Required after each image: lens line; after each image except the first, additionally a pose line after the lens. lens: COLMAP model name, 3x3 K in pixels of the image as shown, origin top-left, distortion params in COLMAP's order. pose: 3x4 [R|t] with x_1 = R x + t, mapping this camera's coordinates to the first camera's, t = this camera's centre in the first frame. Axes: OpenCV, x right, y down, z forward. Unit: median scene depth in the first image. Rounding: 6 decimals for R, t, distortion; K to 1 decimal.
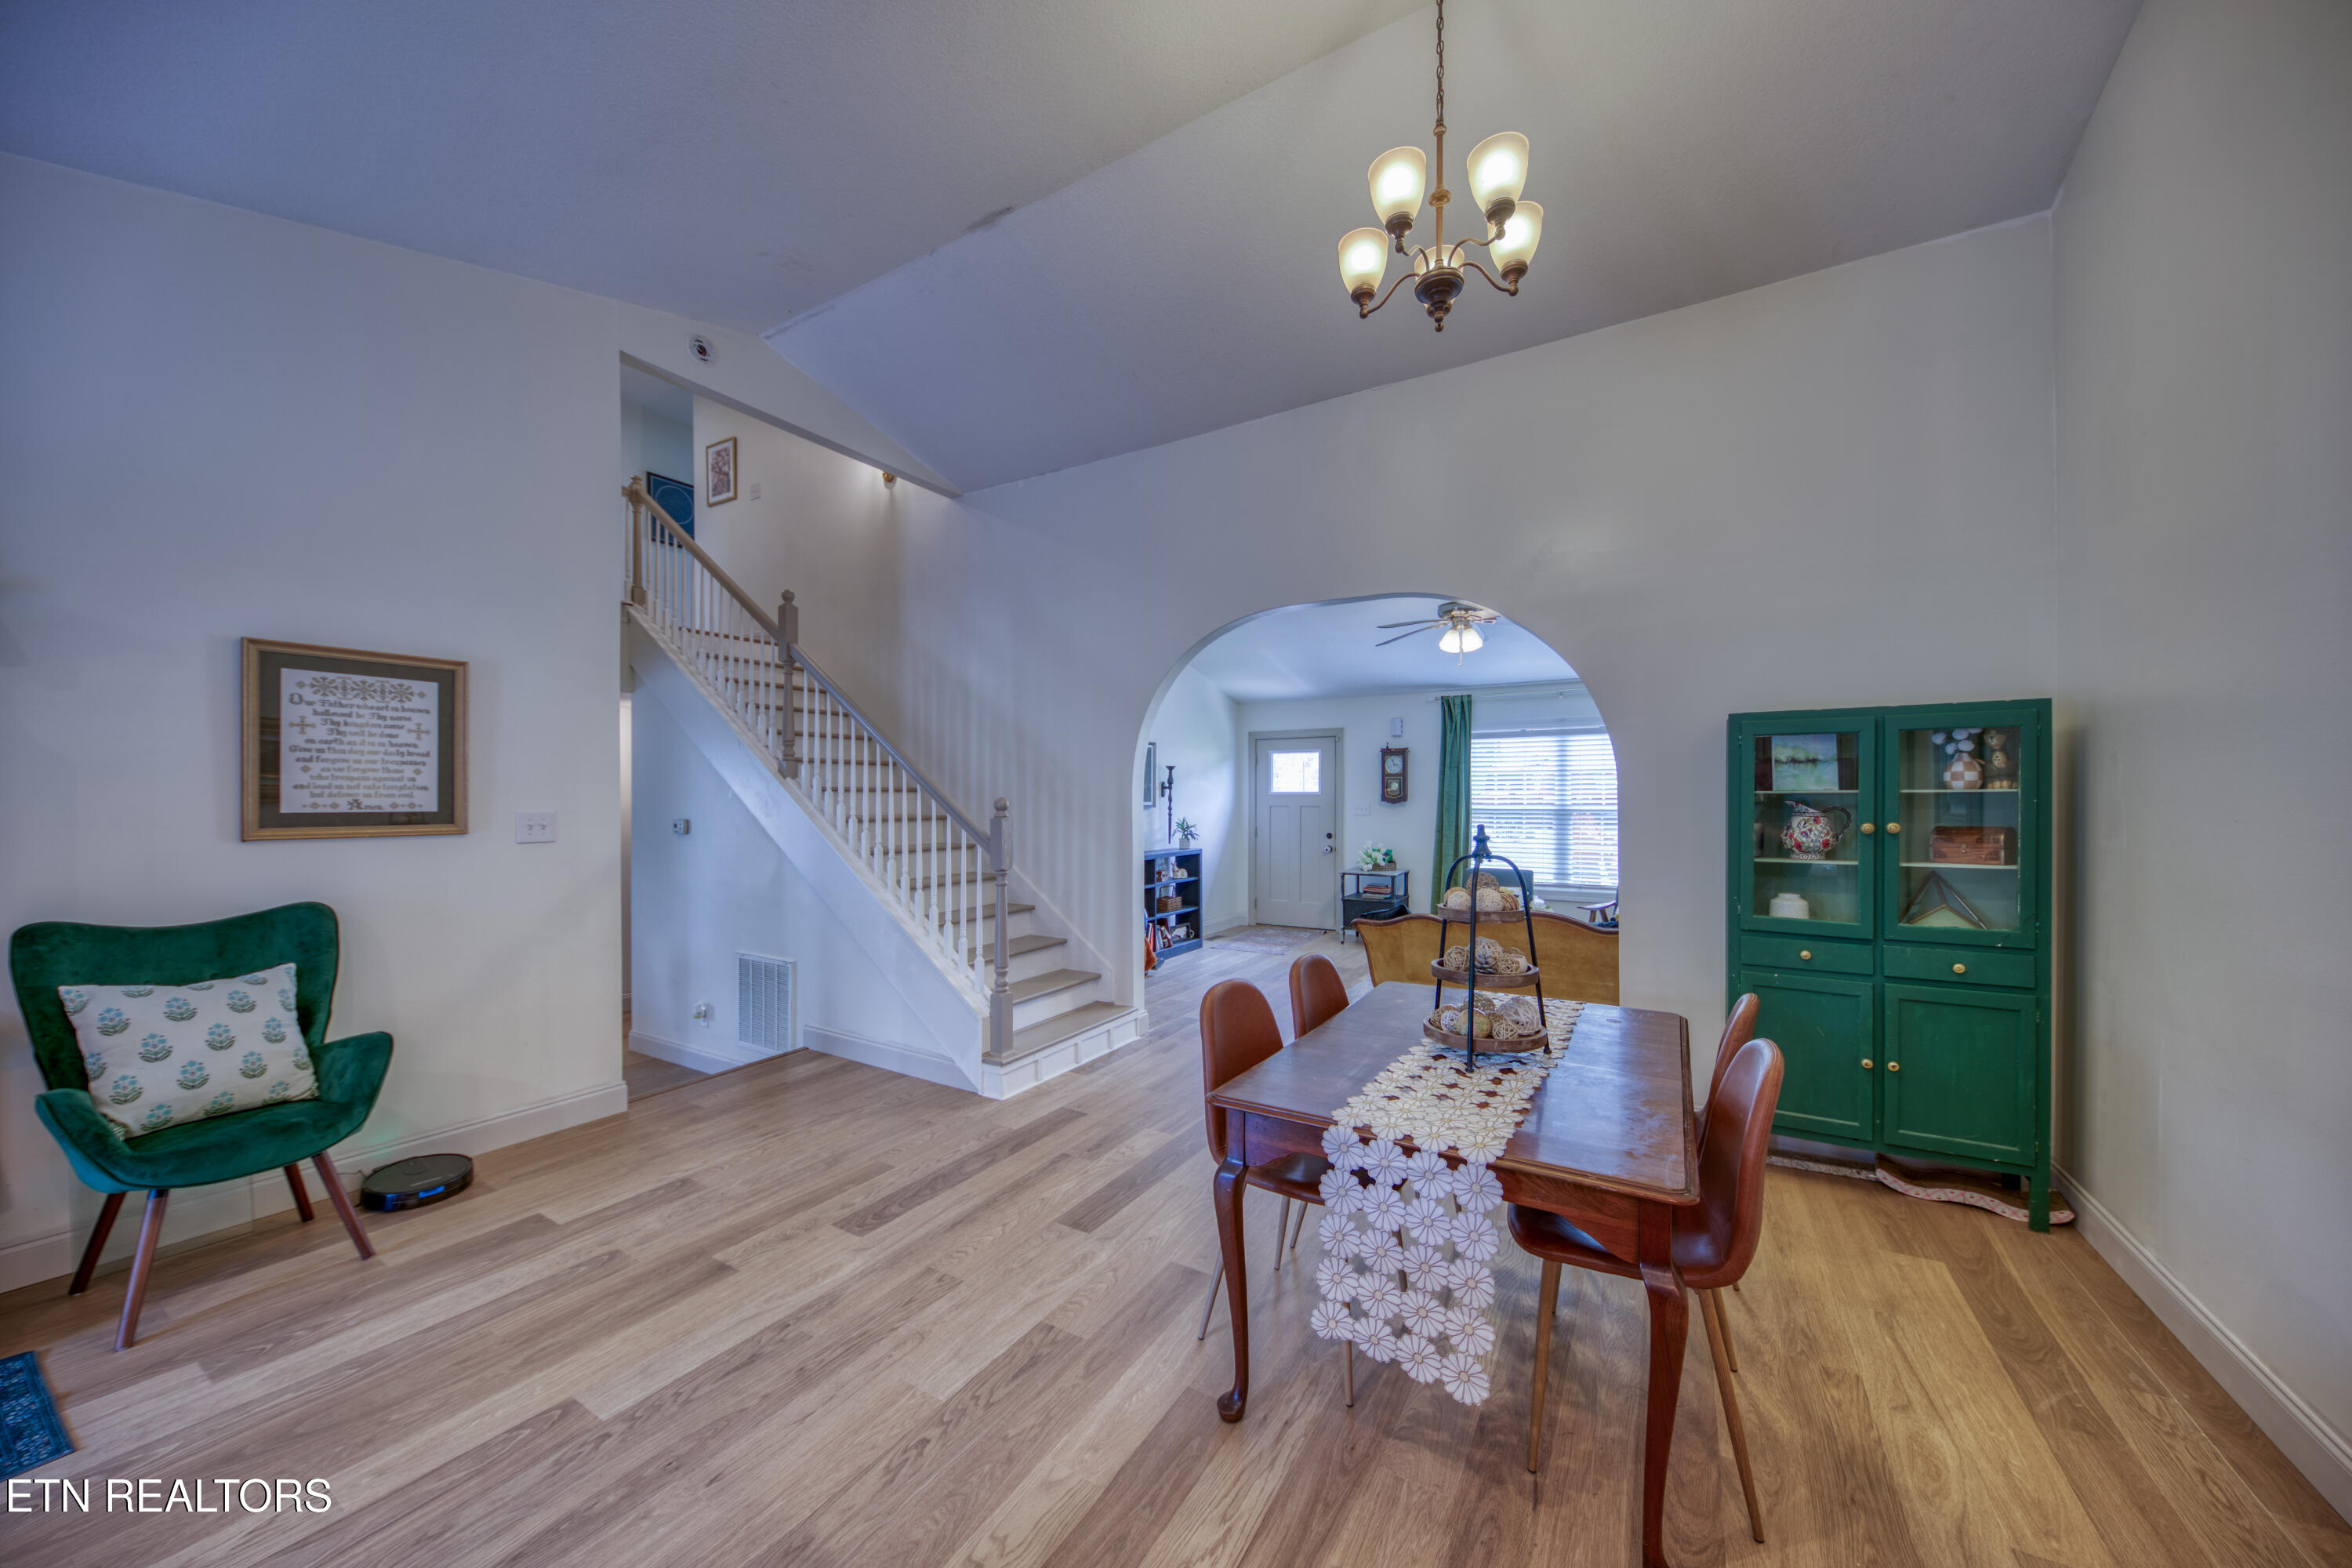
lens RADIAL K [[814.2, 0, 1201.7], [0, 814.2, 791.6], [0, 0, 1]] dist [-0.000513, -0.005310]
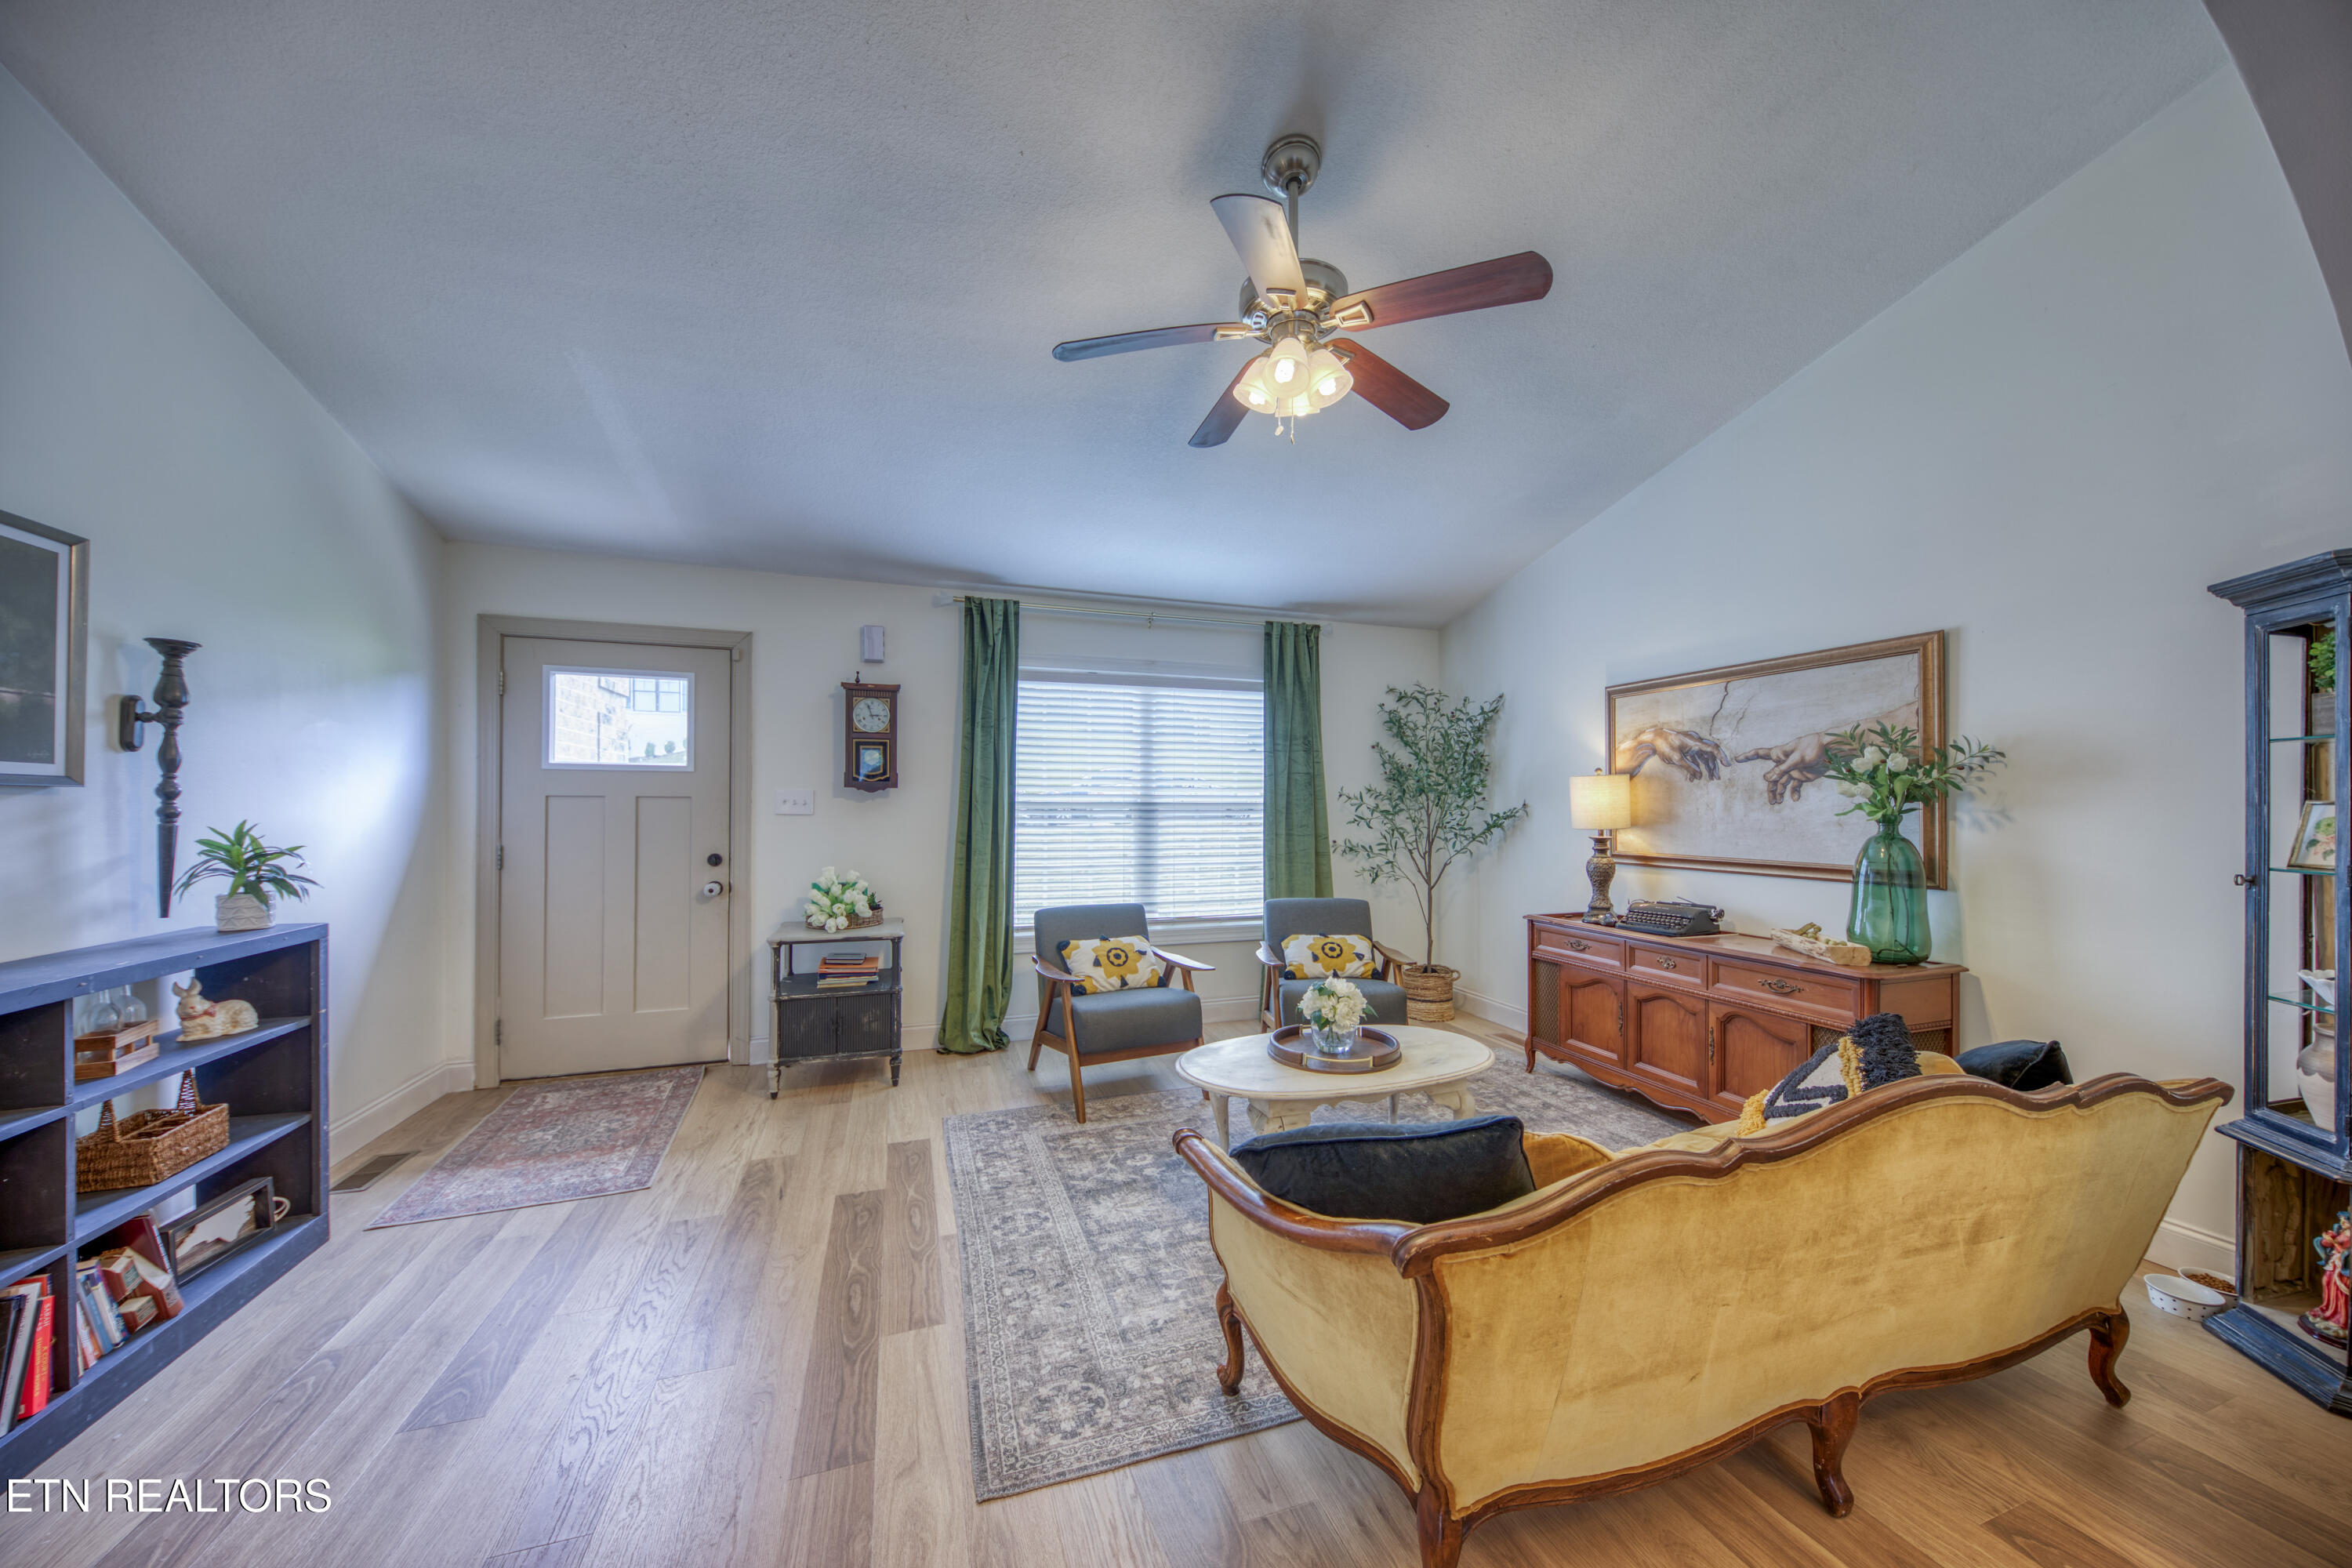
lens RADIAL K [[798.5, 0, 1182.5], [0, 798.5, 803.7], [0, 0, 1]] dist [-0.000199, -0.004692]
pose [[0.653413, 0.005468, 0.756982, -0.036918], [-0.006750, 0.999976, -0.001397, 0.054744], [-0.756971, -0.004197, 0.653435, 1.323956]]
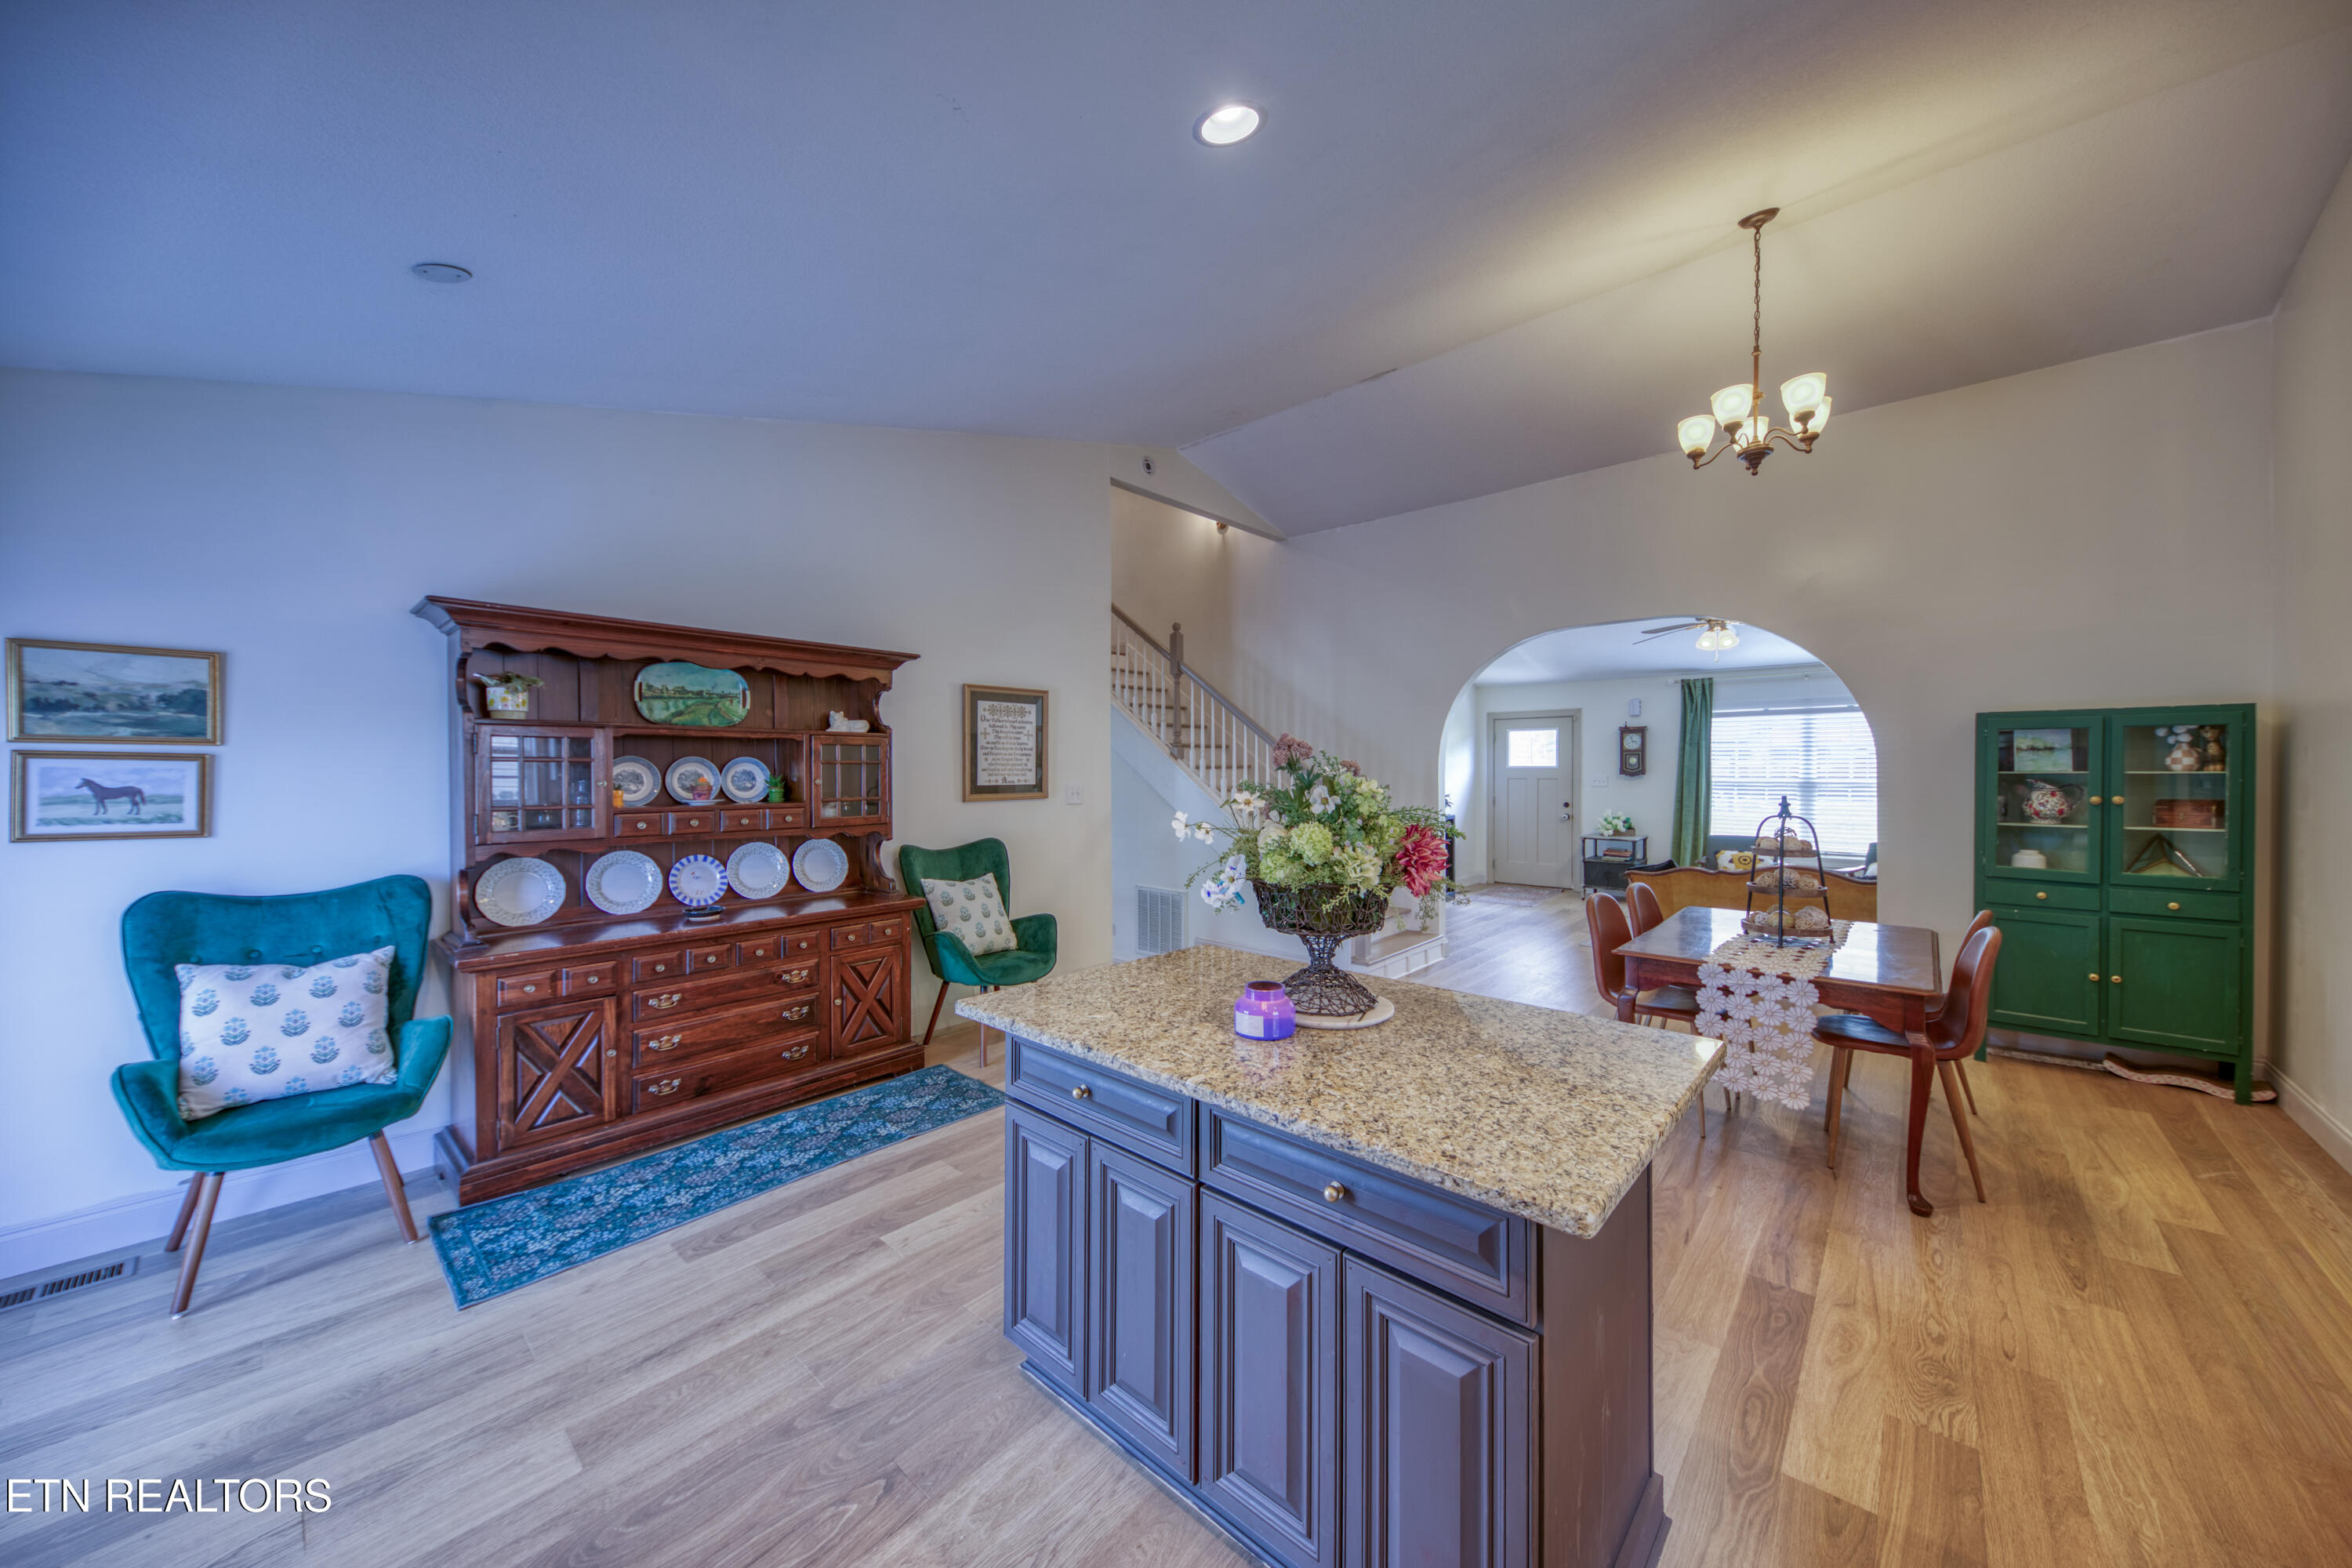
lens RADIAL K [[827.1, 0, 1174.2], [0, 827.1, 769.5], [0, 0, 1]] dist [0.001216, -0.004204]
pose [[0.977572, -0.001067, -0.210599, -0.347342], [0.003517, 0.999930, 0.011258, -0.024073], [0.210572, -0.011747, 0.977508, -0.593549]]
